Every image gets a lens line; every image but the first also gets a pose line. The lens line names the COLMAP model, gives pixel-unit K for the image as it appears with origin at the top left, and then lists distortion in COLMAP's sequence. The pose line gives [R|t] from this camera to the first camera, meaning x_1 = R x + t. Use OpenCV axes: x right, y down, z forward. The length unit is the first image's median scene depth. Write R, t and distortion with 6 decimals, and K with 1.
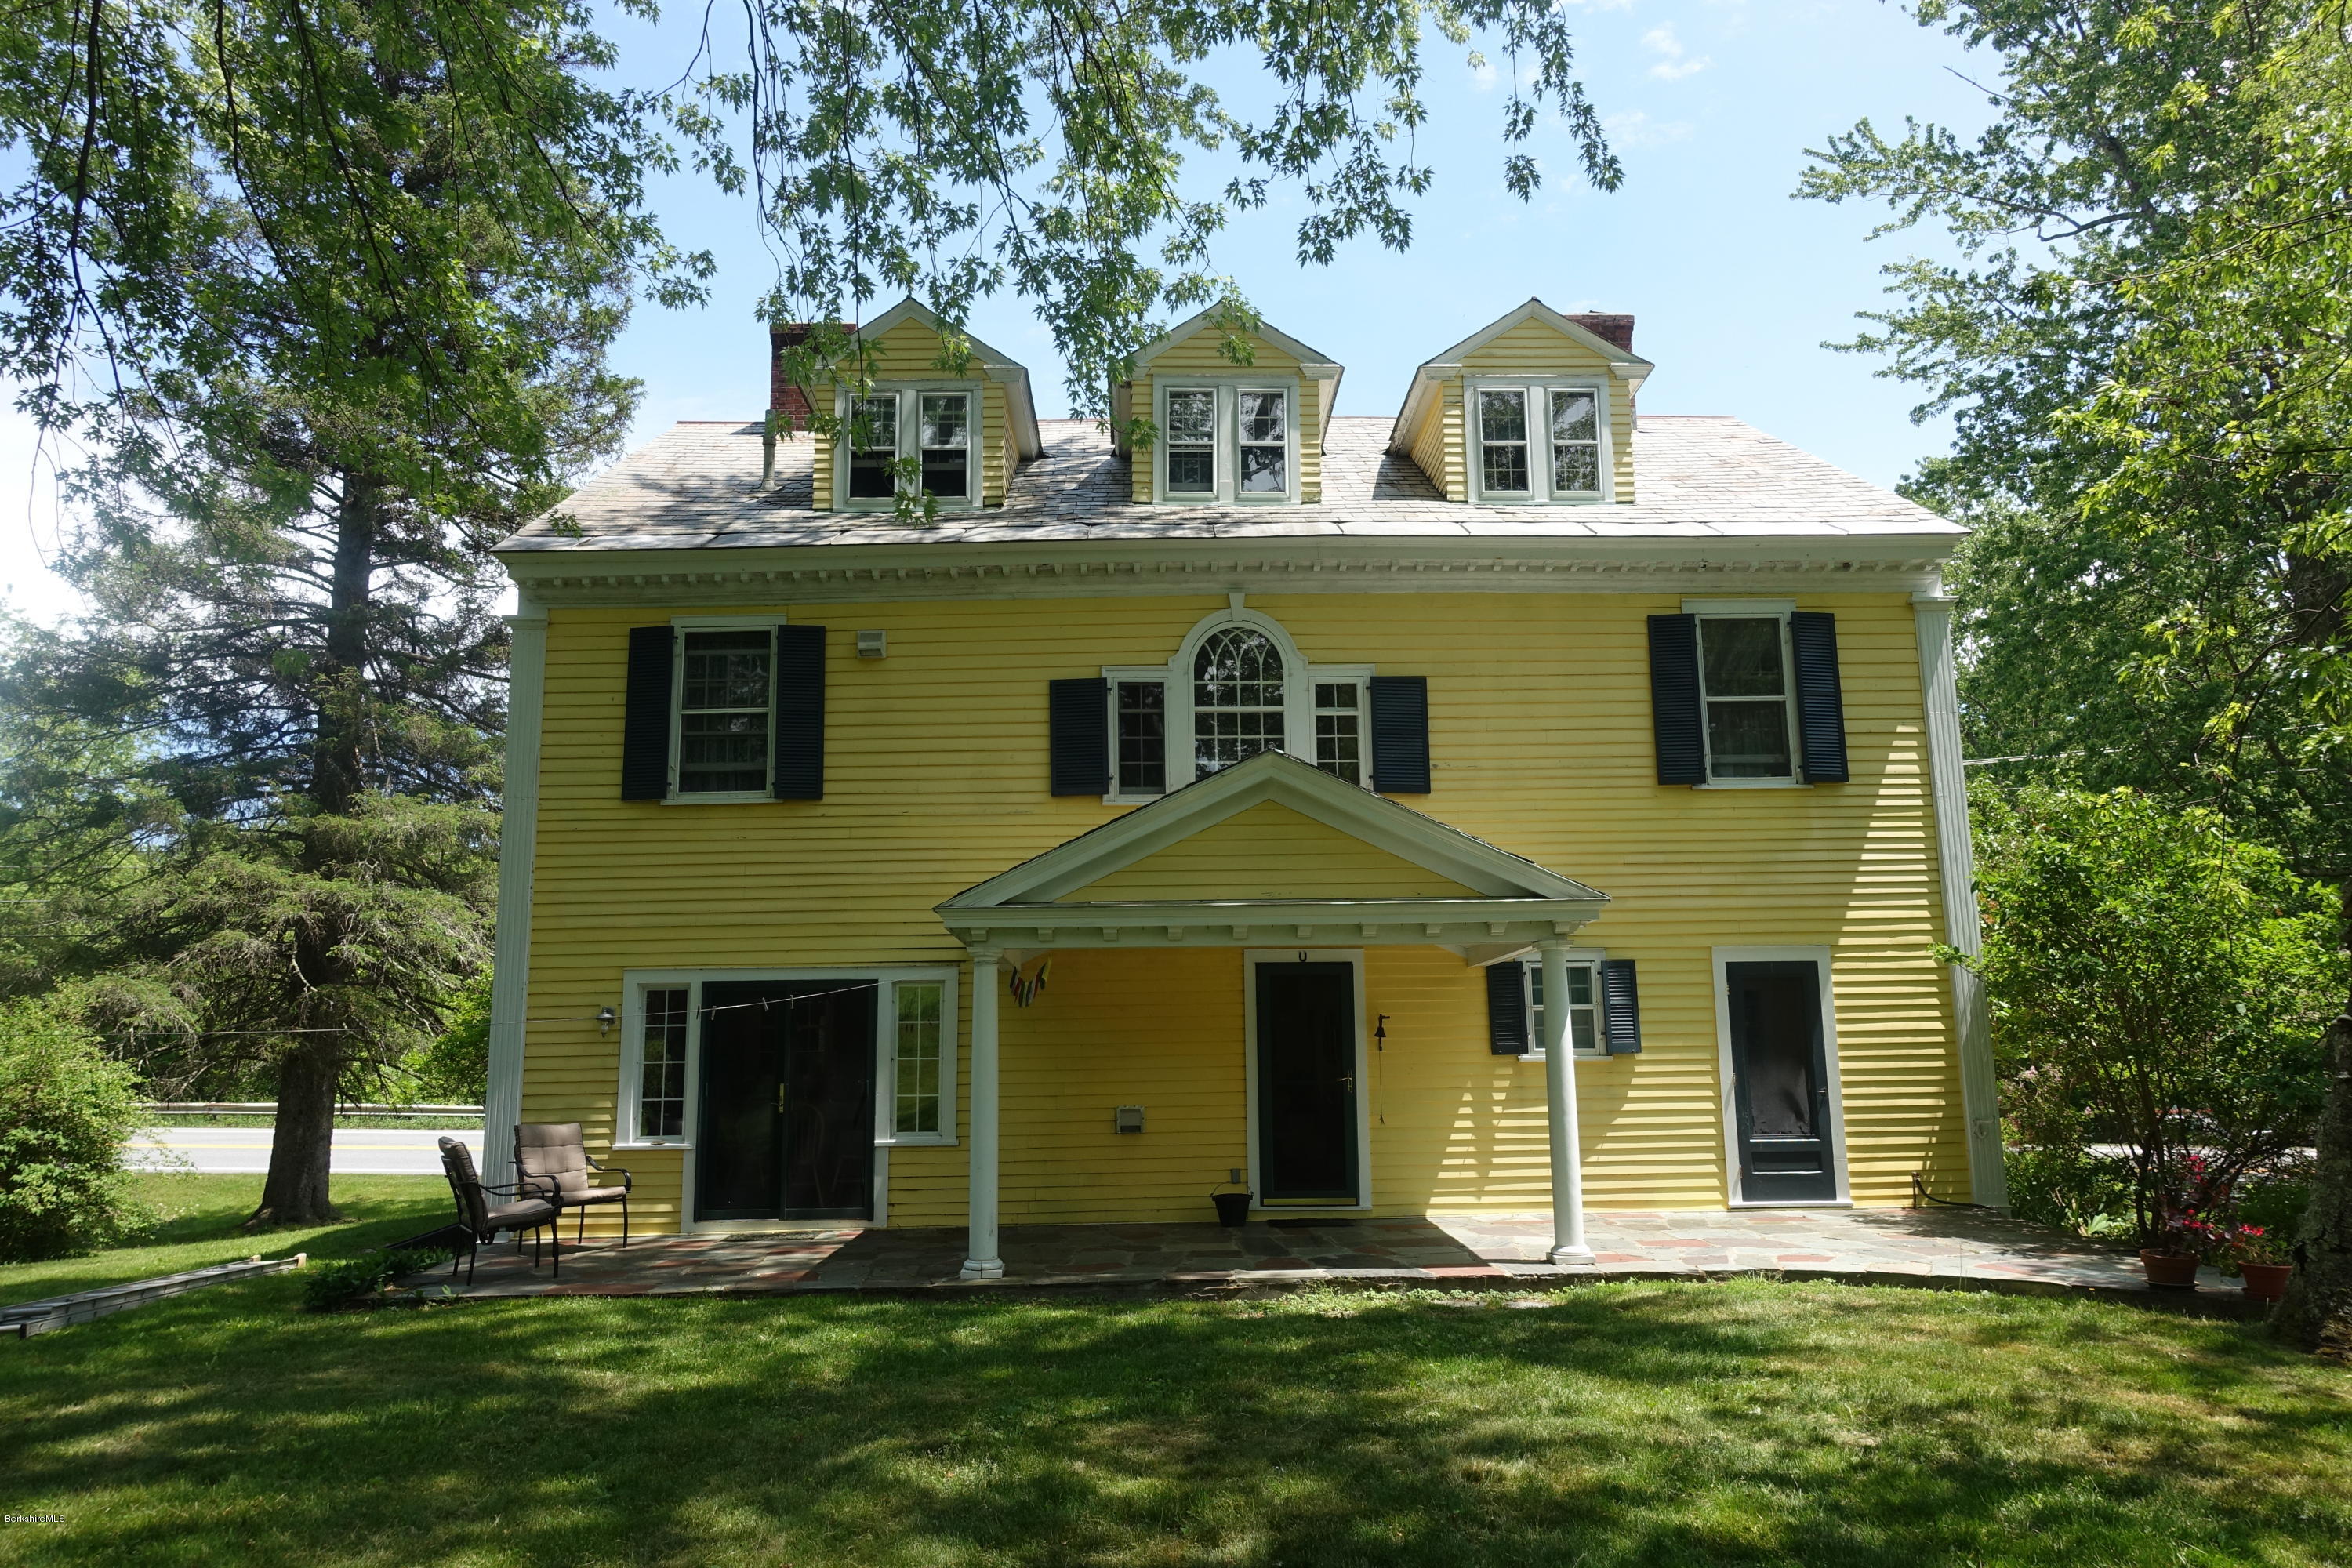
lens RADIAL K [[1623.2, 0, 1175.3], [0, 1623.2, 785.3], [0, 0, 1]] dist [0.003882, -0.003855]
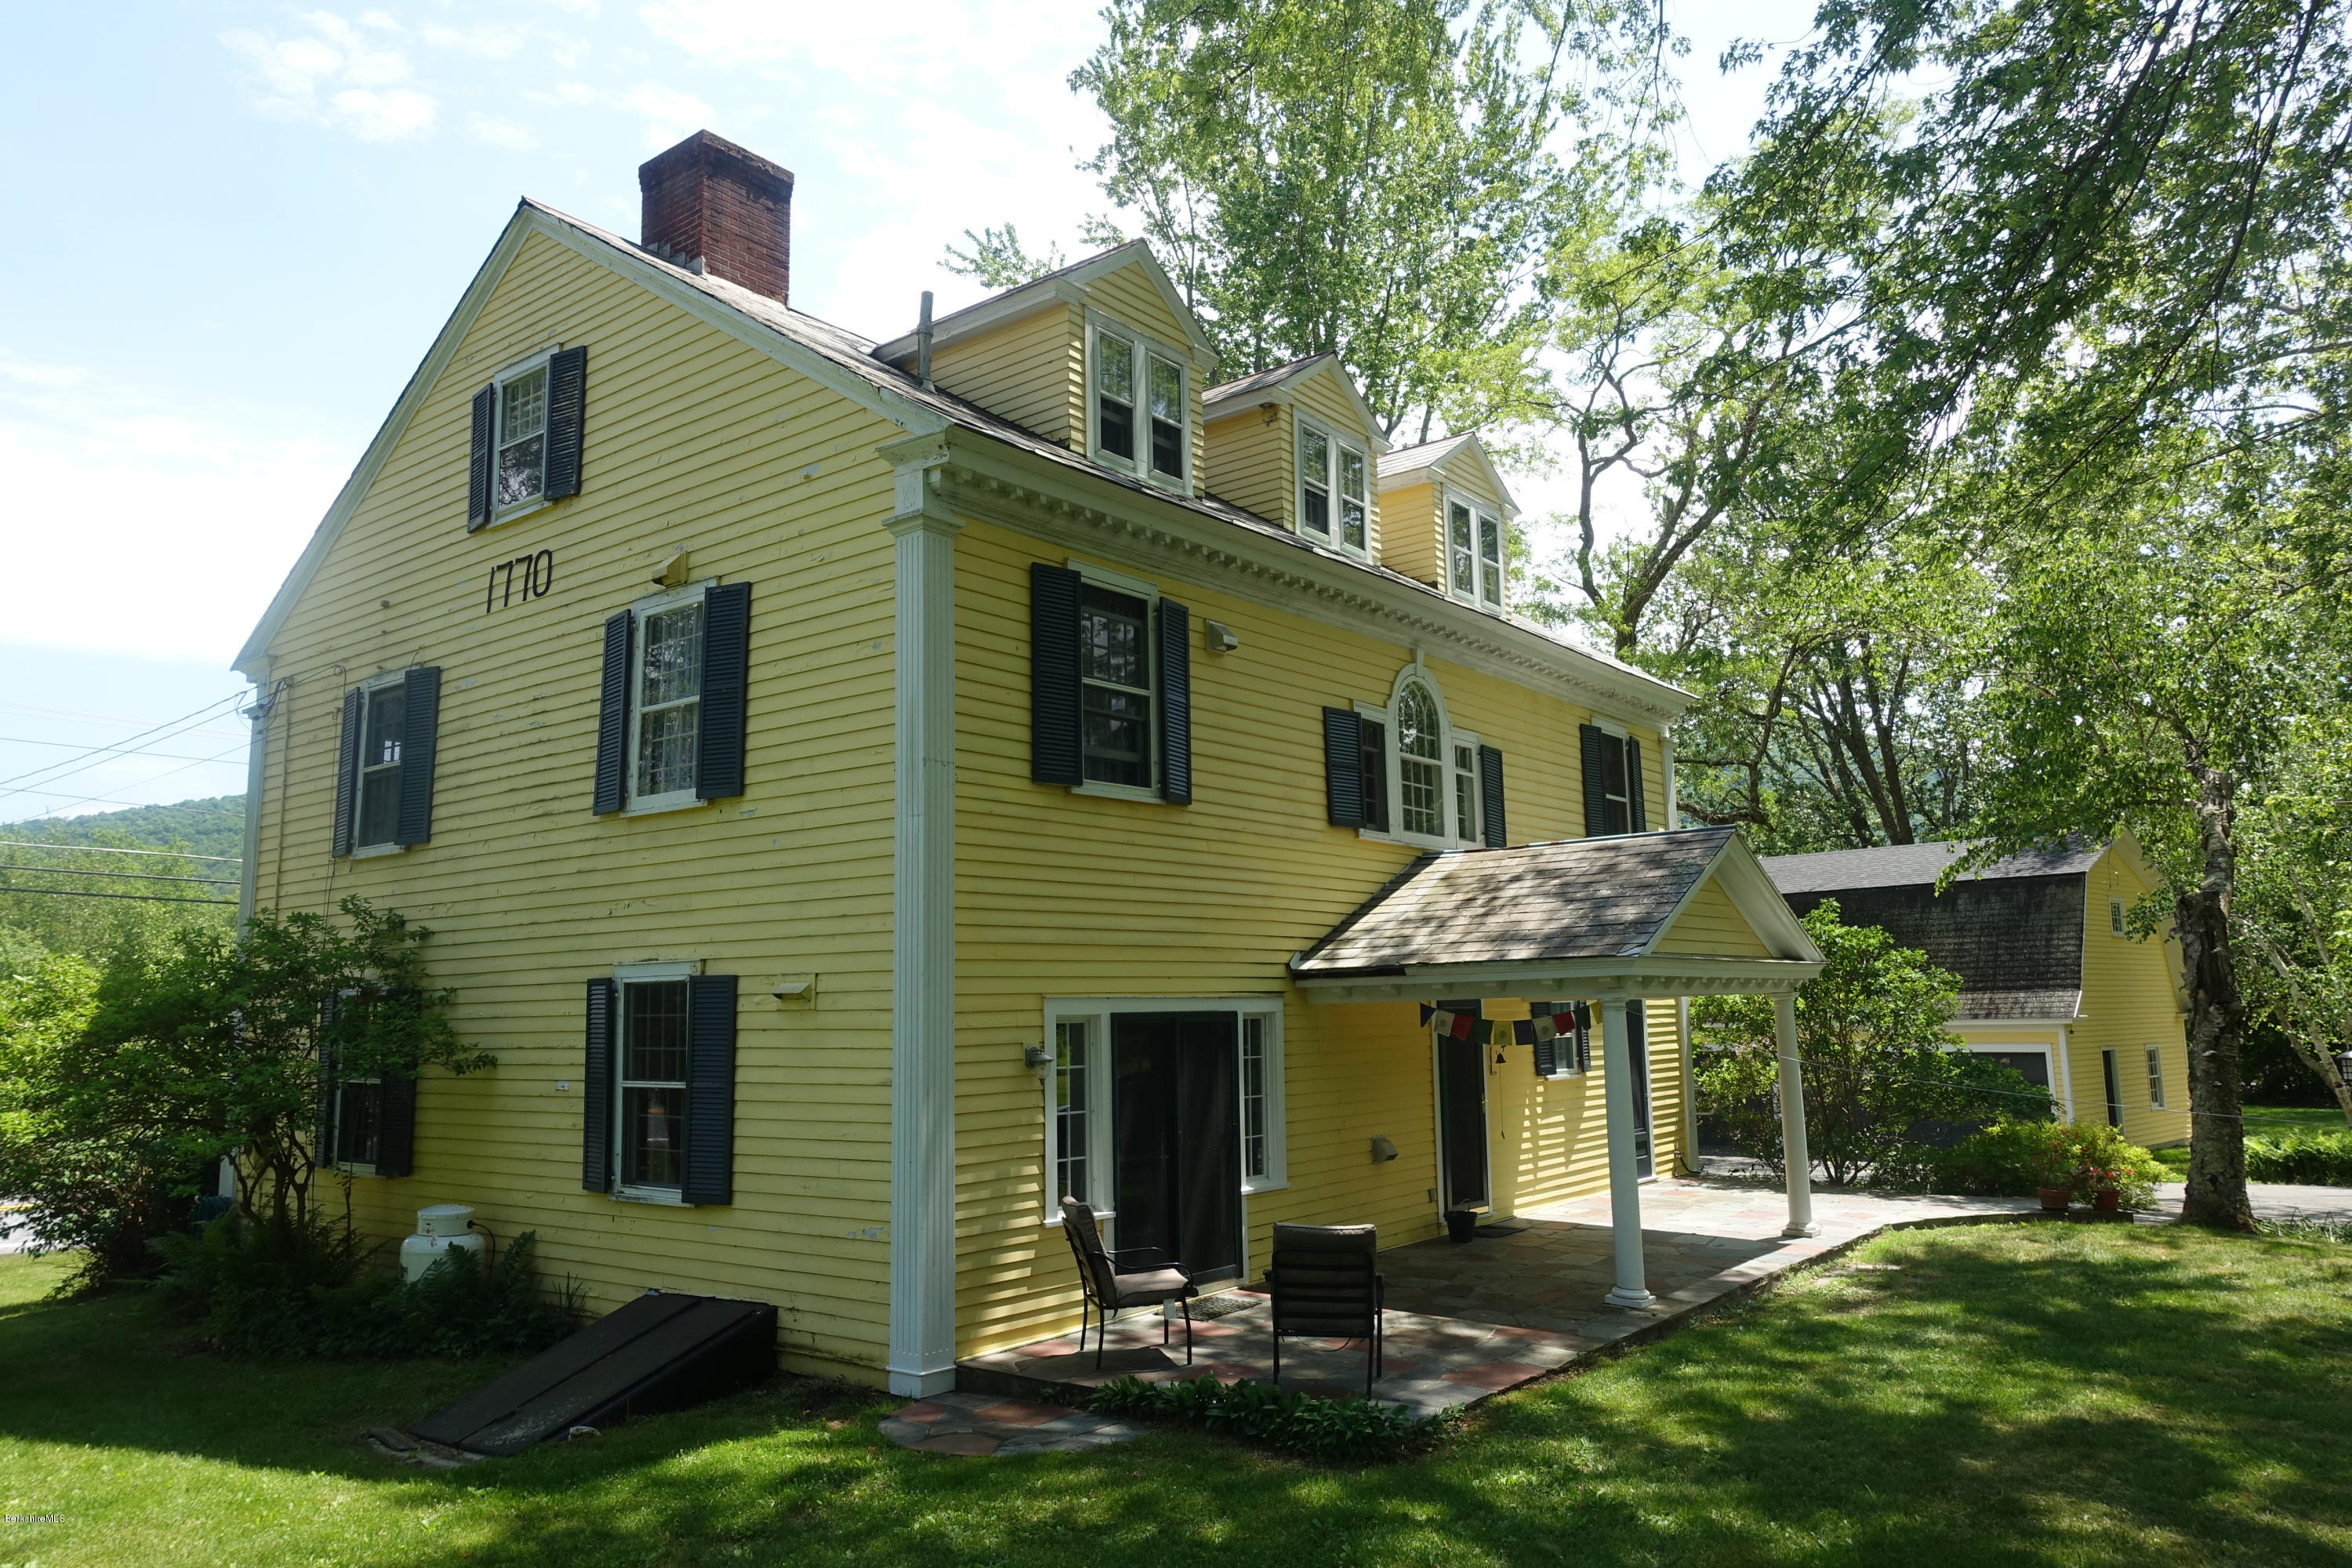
lens RADIAL K [[1623.2, 0, 1176.5], [0, 1623.2, 776.2], [0, 0, 1]] dist [0.003882, -0.003855]
pose [[0.628246, 0.114691, 0.769515, -0.899420], [-0.120815, 0.991458, -0.049135, 0.037004], [-0.768577, -0.062100, 0.636736, 0.445230]]
